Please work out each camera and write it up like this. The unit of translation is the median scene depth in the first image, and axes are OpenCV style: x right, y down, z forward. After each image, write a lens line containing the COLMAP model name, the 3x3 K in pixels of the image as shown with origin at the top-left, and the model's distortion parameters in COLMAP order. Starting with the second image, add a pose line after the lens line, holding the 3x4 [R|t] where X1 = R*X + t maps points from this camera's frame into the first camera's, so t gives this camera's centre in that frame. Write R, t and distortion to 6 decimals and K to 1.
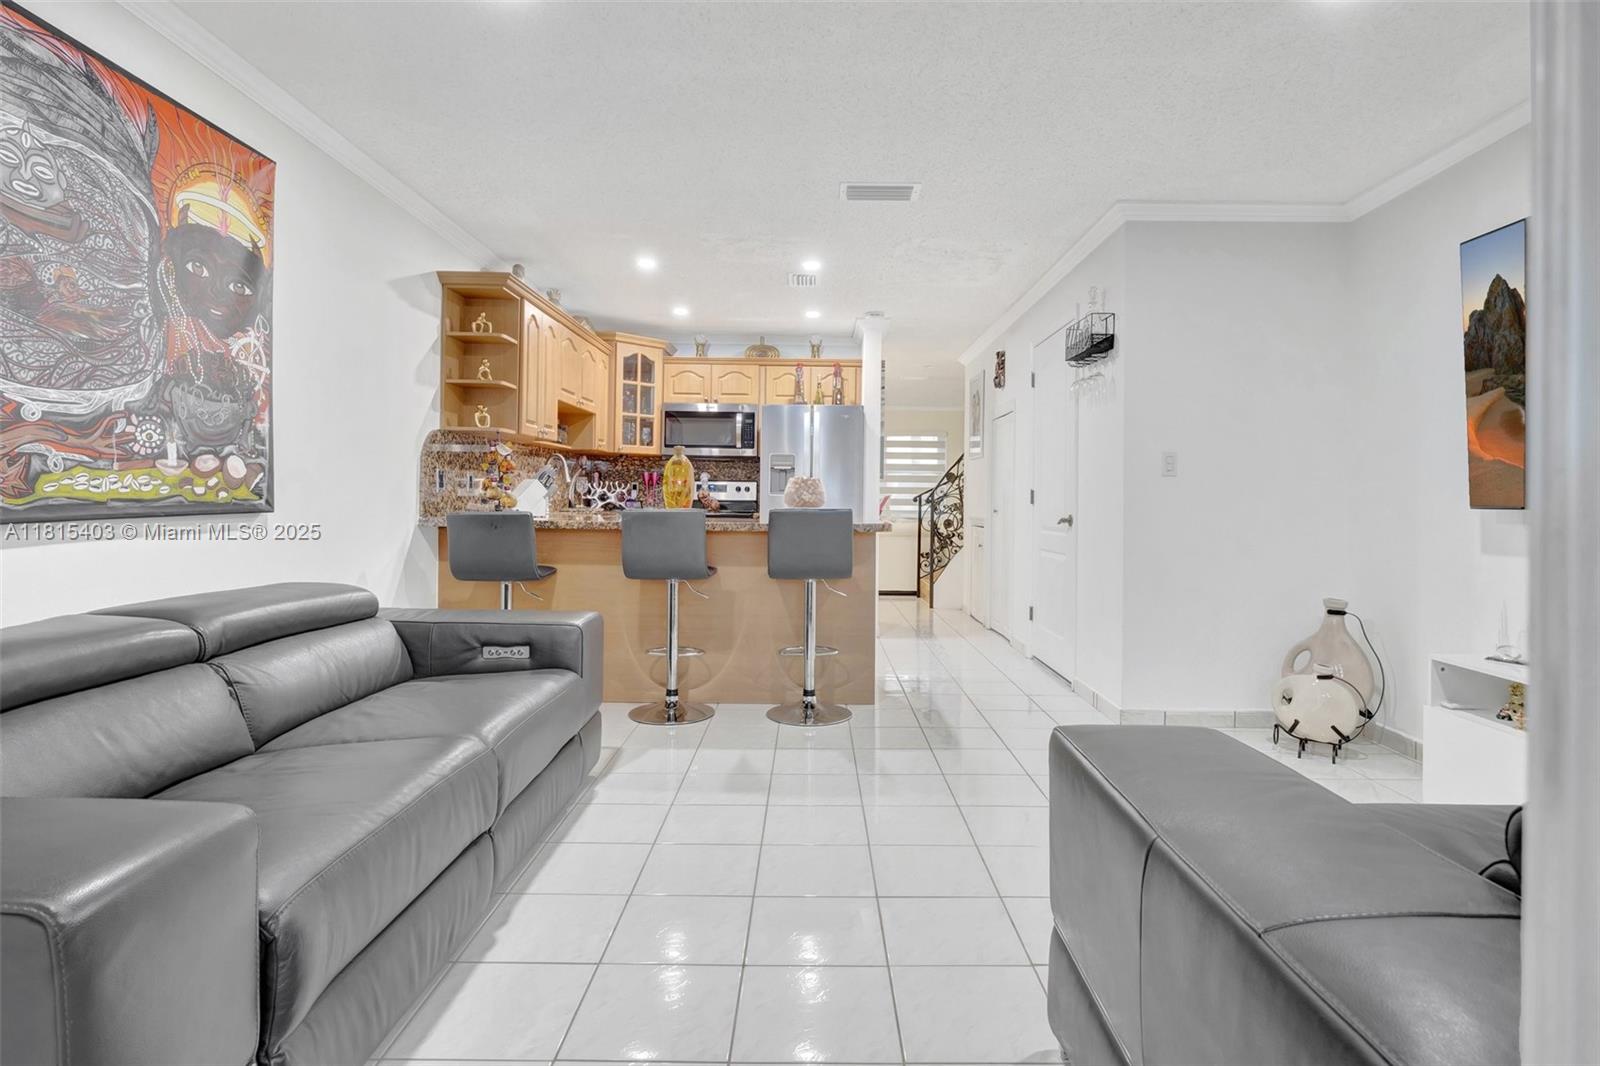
lens RADIAL K [[880.1, 0, 802.3], [0, 880.1, 502.0], [0, 0, 1]] dist [-0.002743, -0.001010]
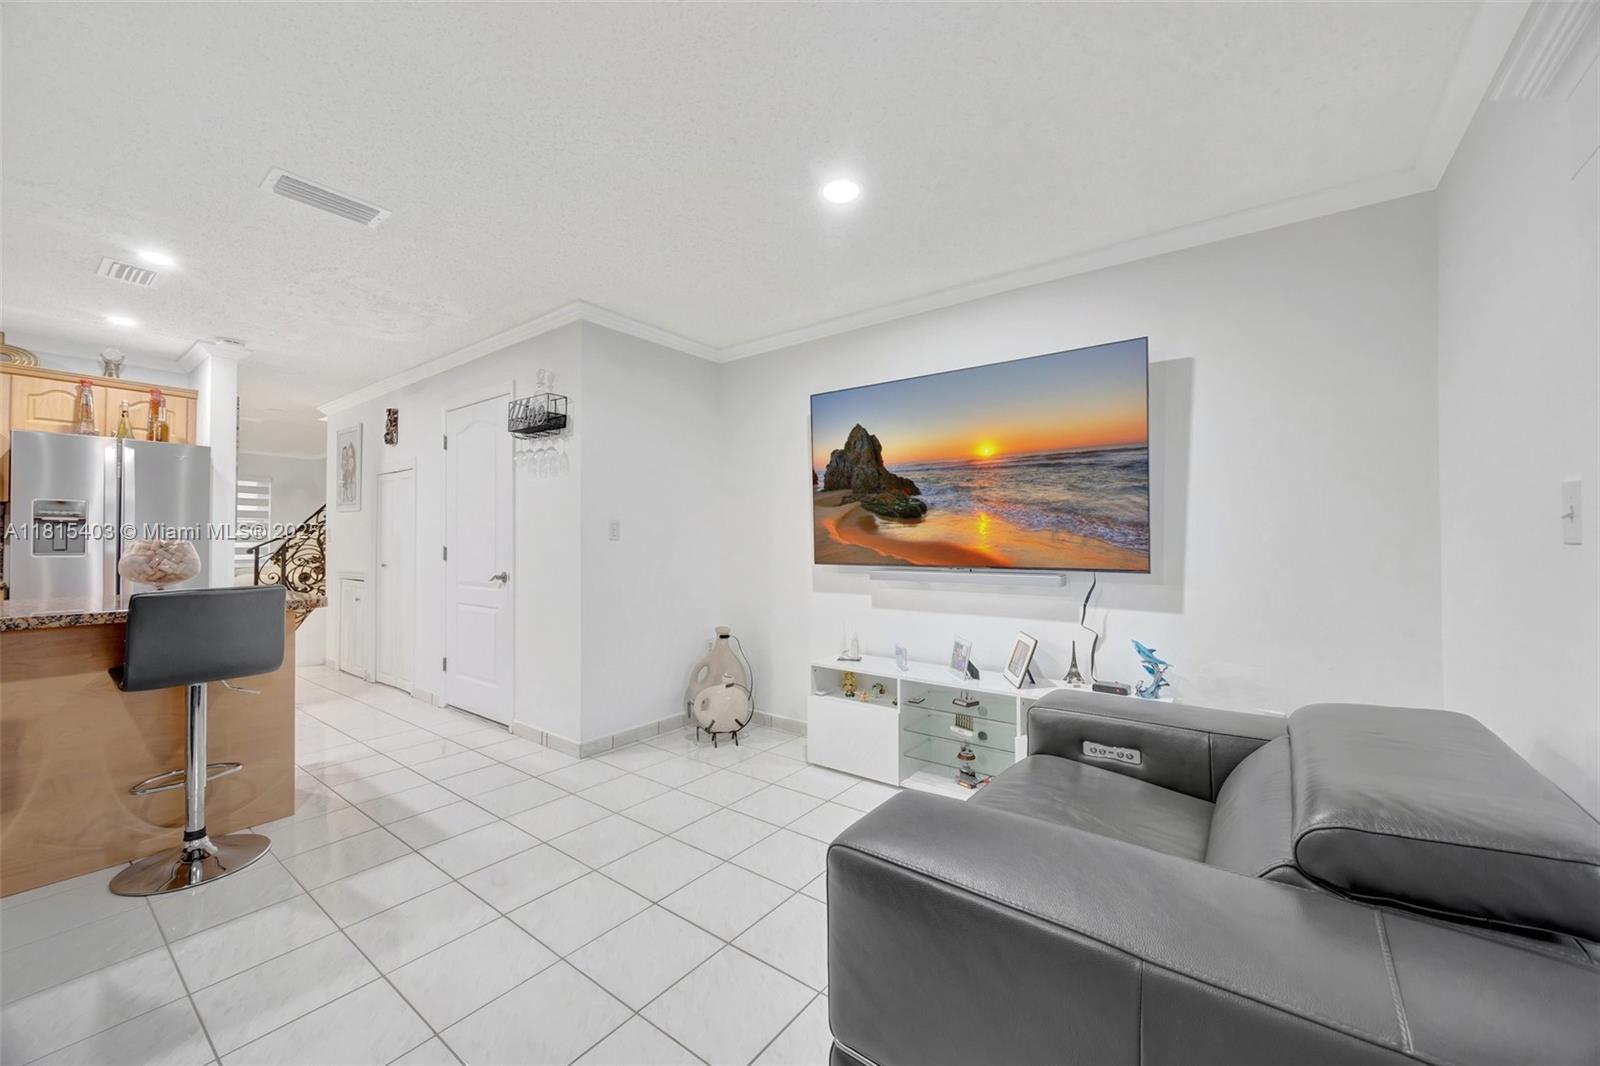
lens RADIAL K [[627.9, 0, 844.8], [0, 627.9, 538.8], [0, 0, 1]] dist [-0.002869, -0.000152]
pose [[0.574269, -0.001089, 0.818666, -0.094688], [0.002682, 0.999996, -0.000552, -0.026229], [-0.818662, 0.002512, 0.574270, 0.216118]]
